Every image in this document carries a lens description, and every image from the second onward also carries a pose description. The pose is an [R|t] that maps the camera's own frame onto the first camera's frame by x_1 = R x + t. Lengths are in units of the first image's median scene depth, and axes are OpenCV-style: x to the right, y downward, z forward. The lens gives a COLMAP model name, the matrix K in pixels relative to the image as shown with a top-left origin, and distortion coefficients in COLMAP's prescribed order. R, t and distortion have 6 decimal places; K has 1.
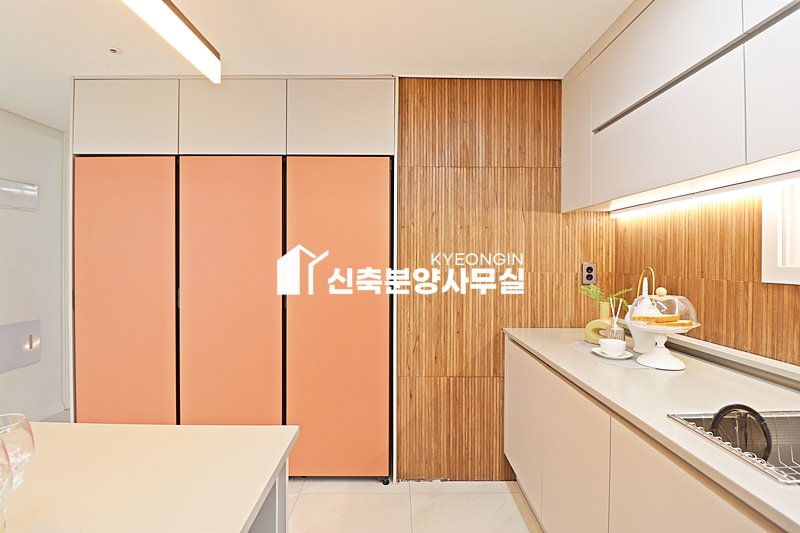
lens RADIAL K [[369.3, 0, 401.1], [0, 369.3, 258.3], [0, 0, 1]] dist [-0.004101, -0.011244]
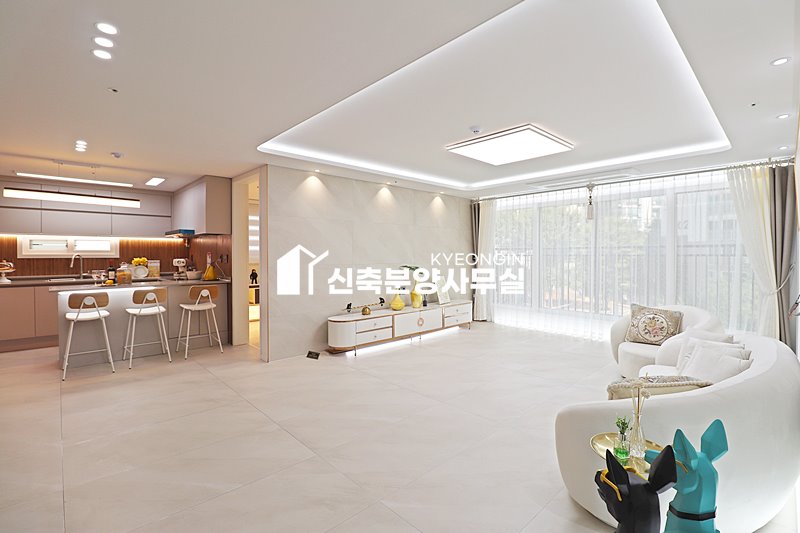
lens RADIAL K [[369.3, 0, 400.8], [0, 369.3, 257.5], [0, 0, 1]] dist [-0.004101, -0.011244]
pose [[-0.678832, -0.013162, 0.734176, -2.953407], [0.001033, 0.999821, 0.018879, -0.004722], [-0.734293, 0.013574, -0.678697, 0.359911]]
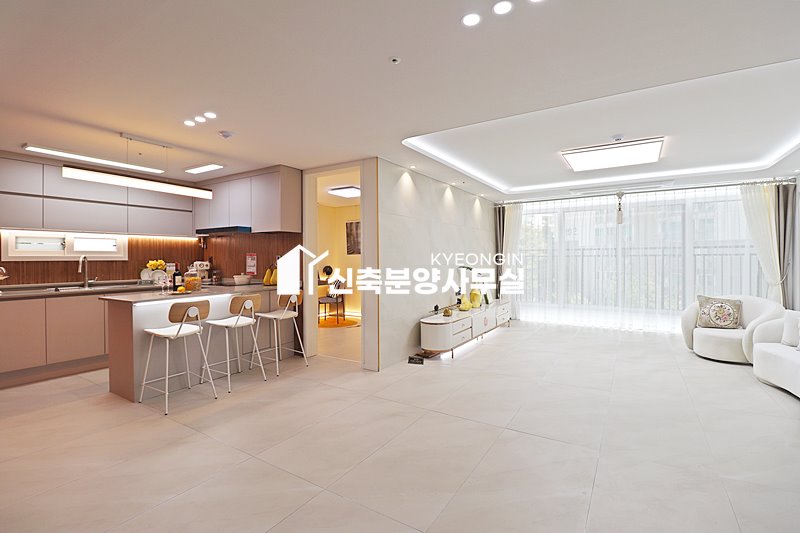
lens RADIAL K [[369.3, 0, 398.4], [0, 369.3, 259.2], [0, 0, 1]] dist [-0.004101, -0.011244]
pose [[-0.840053, -0.004931, 0.542481, -2.064946], [0.003097, 0.999899, 0.013884, 0.014554], [-0.542495, 0.013344, -0.839953, 1.044993]]
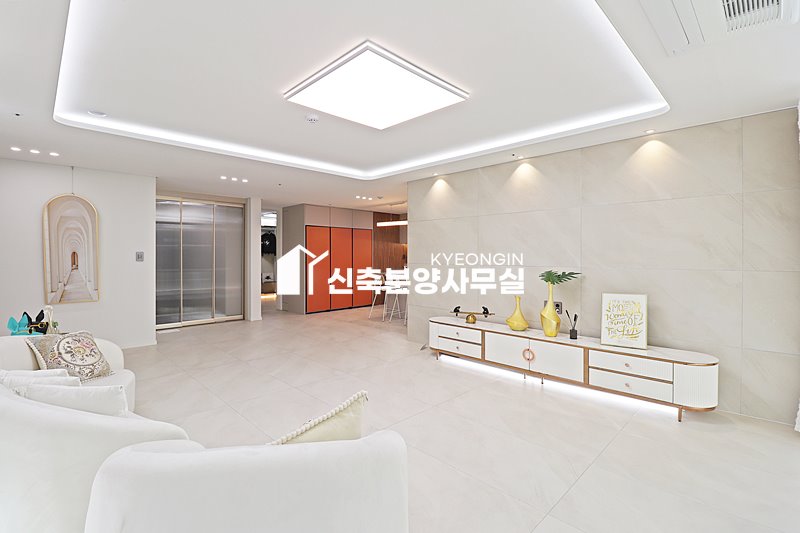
lens RADIAL K [[369.3, 0, 398.3], [0, 369.3, 258.6], [0, 0, 1]] dist [-0.004101, -0.011244]
pose [[0.715763, -0.012856, 0.698225, -2.785307], [0.009421, 0.999917, 0.008752, 0.025682], [-0.698279, 0.000313, 0.715825, -2.273456]]
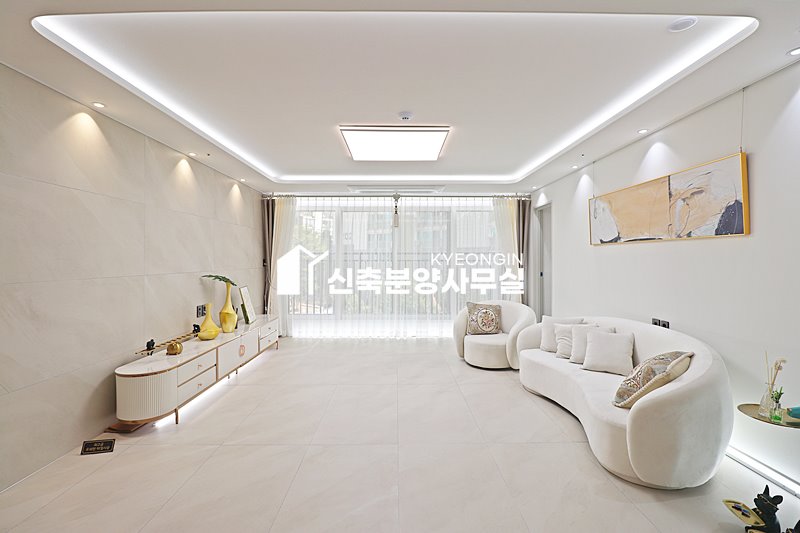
lens RADIAL K [[369.3, 0, 400.0], [0, 369.3, 258.5], [0, 0, 1]] dist [-0.004101, -0.011244]
pose [[-0.999942, -0.009496, -0.005157, -1.970337], [-0.009515, 0.999948, 0.003690, 0.004144], [0.005121, 0.003739, -0.999980, 0.422671]]
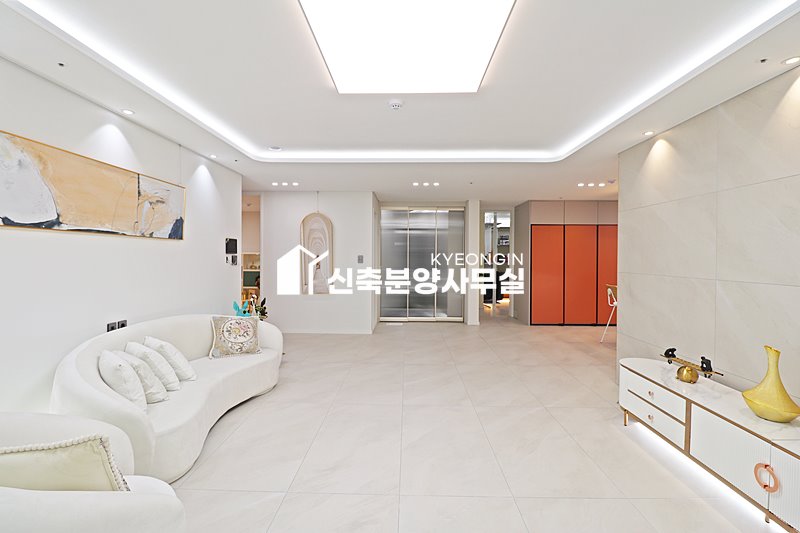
lens RADIAL K [[369.3, 0, 400.2], [0, 369.3, 260.3], [0, 0, 1]] dist [-0.004101, -0.011244]
pose [[0.999645, -0.002520, -0.026510, -1.943442], [0.002624, 0.999989, 0.003921, 0.016175], [0.026499, -0.003989, 0.999641, -2.269535]]
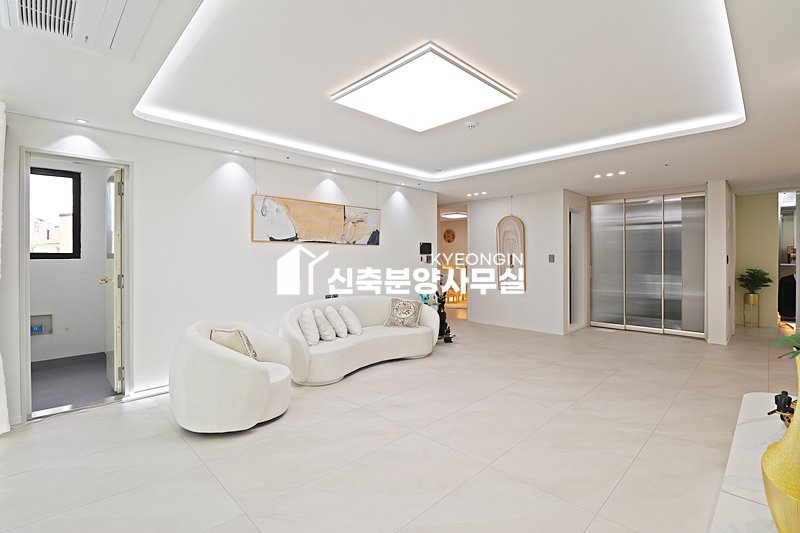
lens RADIAL K [[369.3, 0, 399.9], [0, 369.3, 257.4], [0, 0, 1]] dist [-0.004101, -0.011244]
pose [[0.698987, -0.010612, -0.715056, -1.109816], [0.002994, 0.999925, -0.011913, 0.039692], [0.715128, 0.006186, 0.698966, -2.251198]]
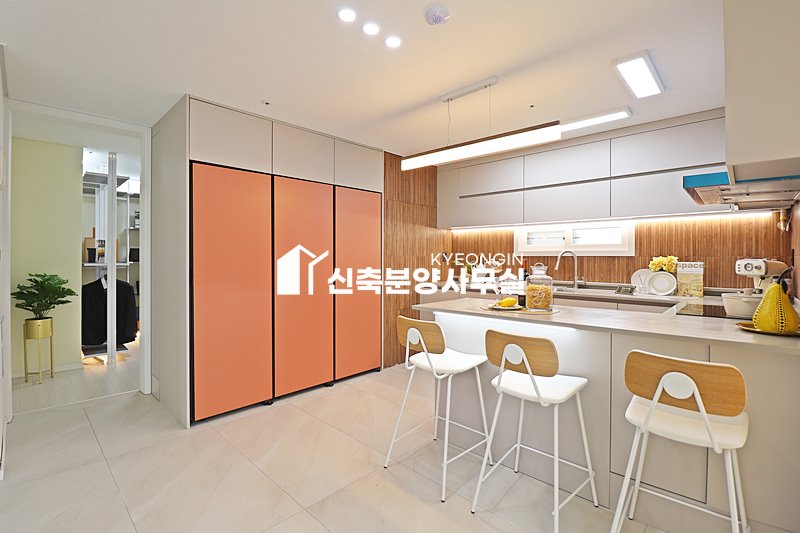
lens RADIAL K [[369.3, 0, 400.5], [0, 369.3, 258.3], [0, 0, 1]] dist [-0.004101, -0.011244]
pose [[0.696259, -0.008011, 0.717745, -1.275645], [0.007040, 0.999966, 0.004333, 0.042434], [-0.717756, 0.002036, 0.696292, -0.354455]]
